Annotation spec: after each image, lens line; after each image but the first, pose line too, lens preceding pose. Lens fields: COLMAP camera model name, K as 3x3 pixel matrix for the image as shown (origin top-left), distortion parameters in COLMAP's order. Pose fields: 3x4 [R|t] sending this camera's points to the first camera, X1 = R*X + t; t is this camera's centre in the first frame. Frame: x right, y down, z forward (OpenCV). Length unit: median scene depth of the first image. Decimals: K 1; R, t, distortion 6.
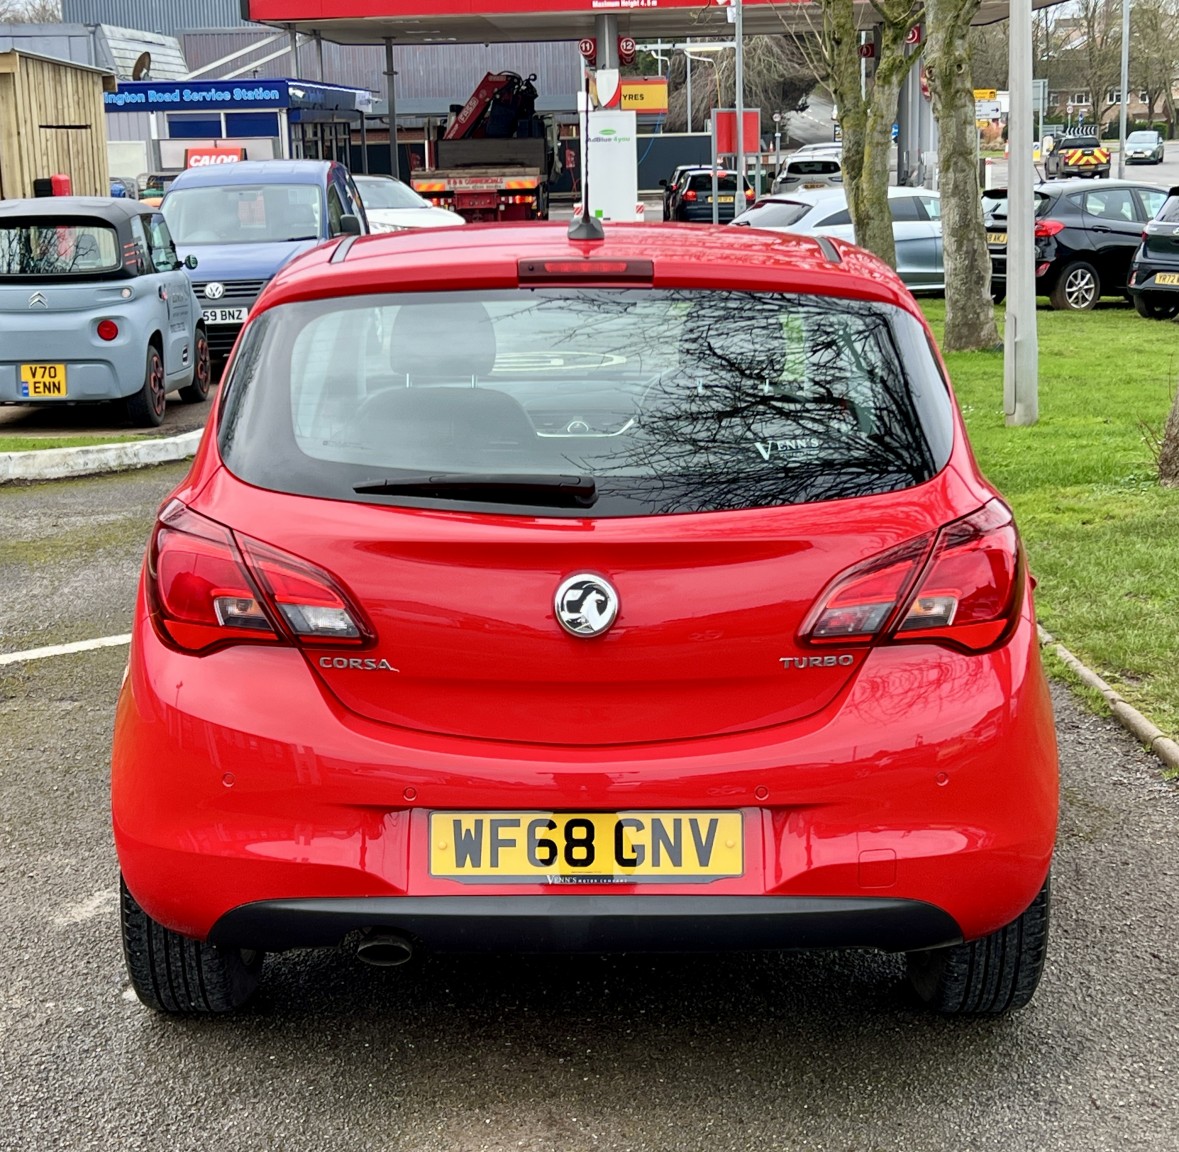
lens RADIAL K [[2147.9, 0, 587.3], [0, 2147.9, 551.6], [0, 0, 1]] dist [0.216043, -0.797923]
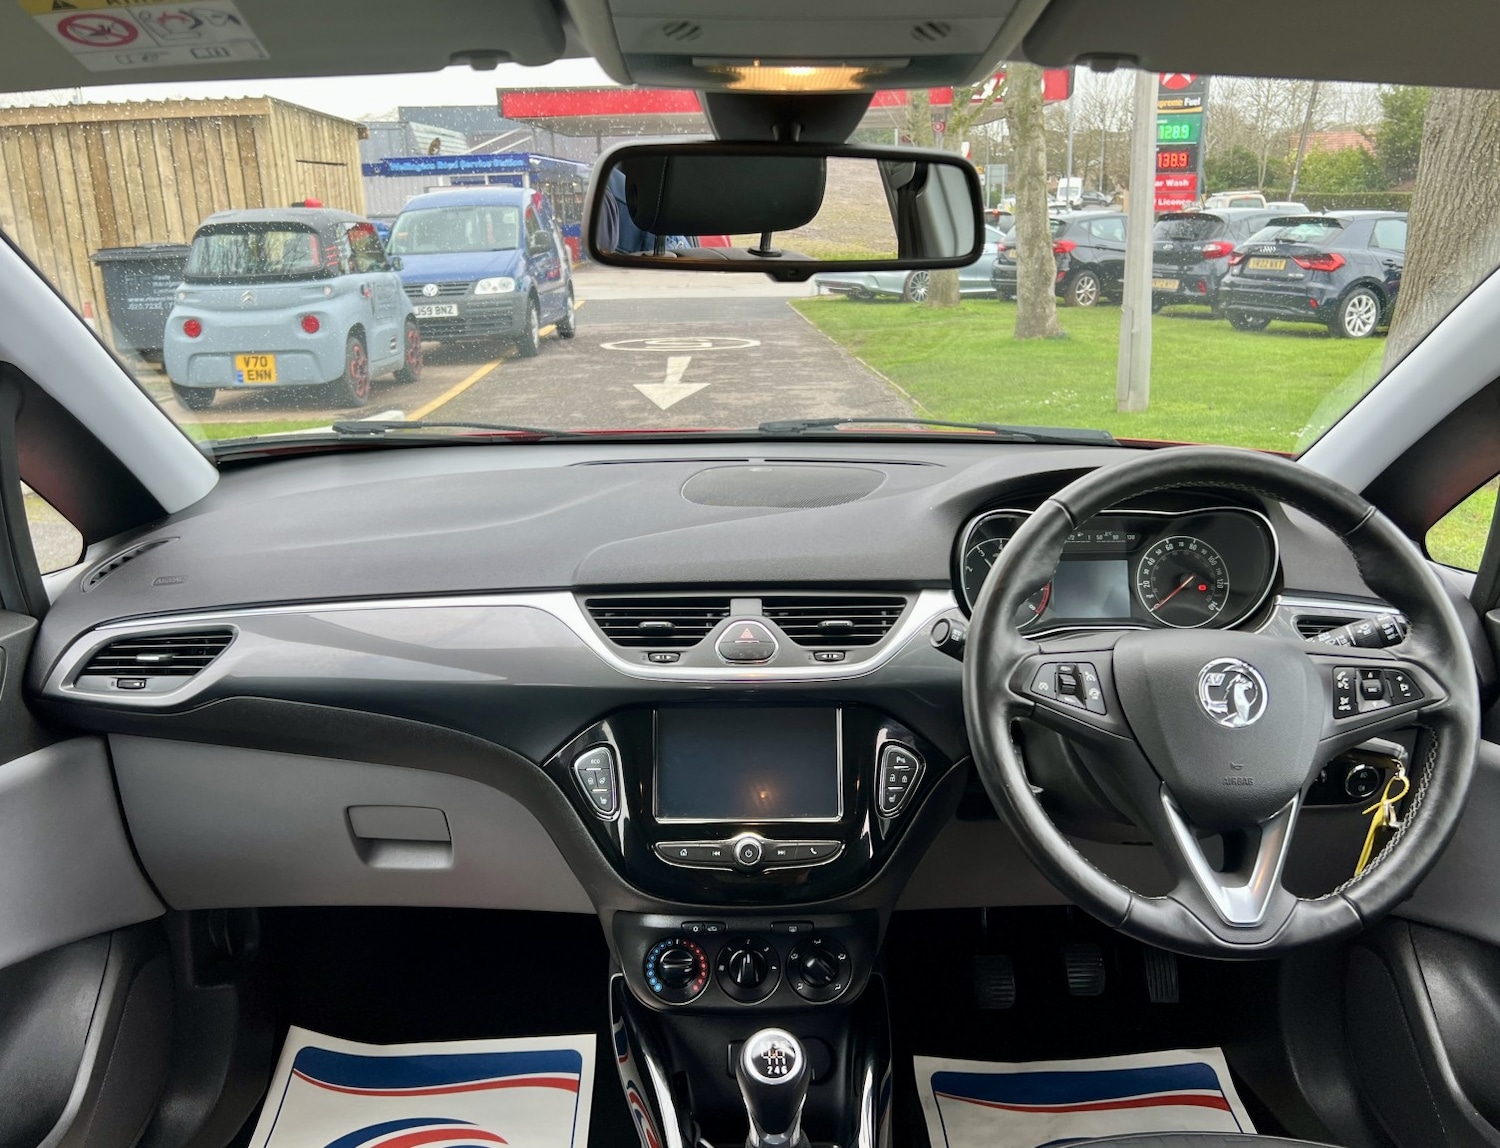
lens RADIAL K [[1272.3, 0, 777.8], [0, 1272.3, 572.7], [0, 0, 1]] dist [0.005758, -0.015081]
pose [[0.999311, -0.009254, 0.035956, -0.001573], [0.005864, 0.995623, 0.093273, -0.032933], [-0.036661, -0.092998, 0.994991, 0.314622]]
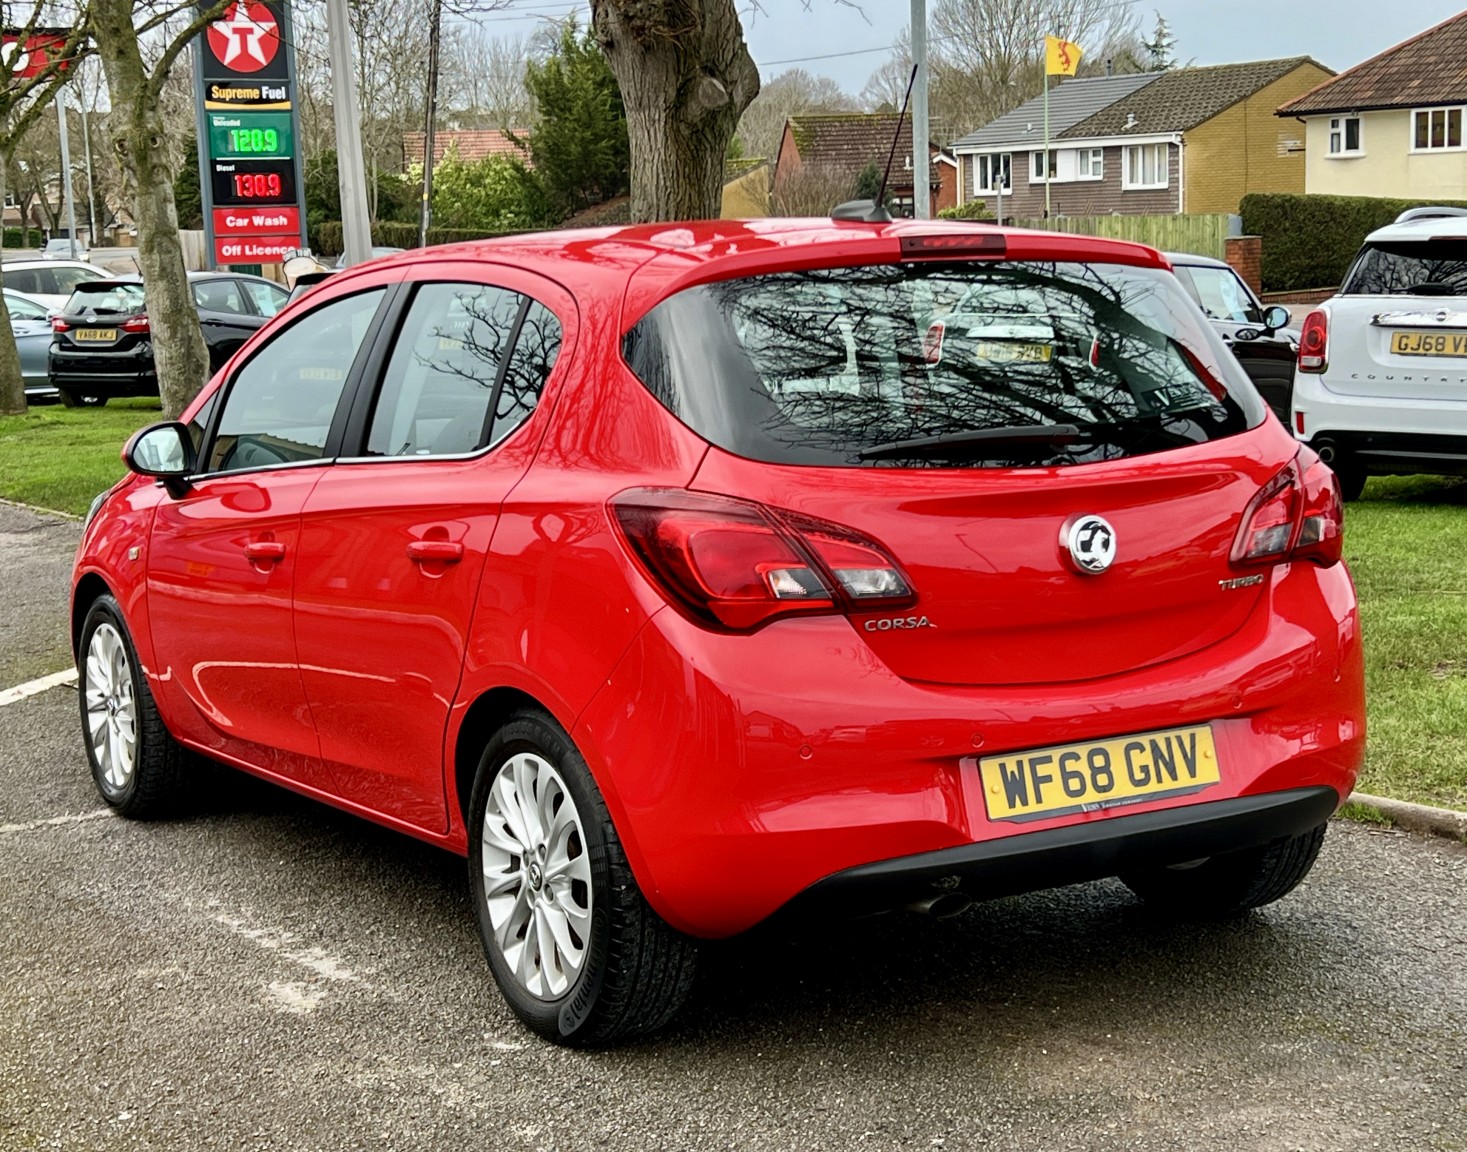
lens RADIAL K [[2350.3, 0, 733.5], [0, 2350.3, 576.0], [0, 0, 1]] dist [0.238055, -0.842242]
pose [[0.856702, -0.084870, 0.508782, -0.176701], [0.110604, 0.993653, -0.020487, 0.010551], [-0.503814, 0.073825, 0.860651, 0.020213]]
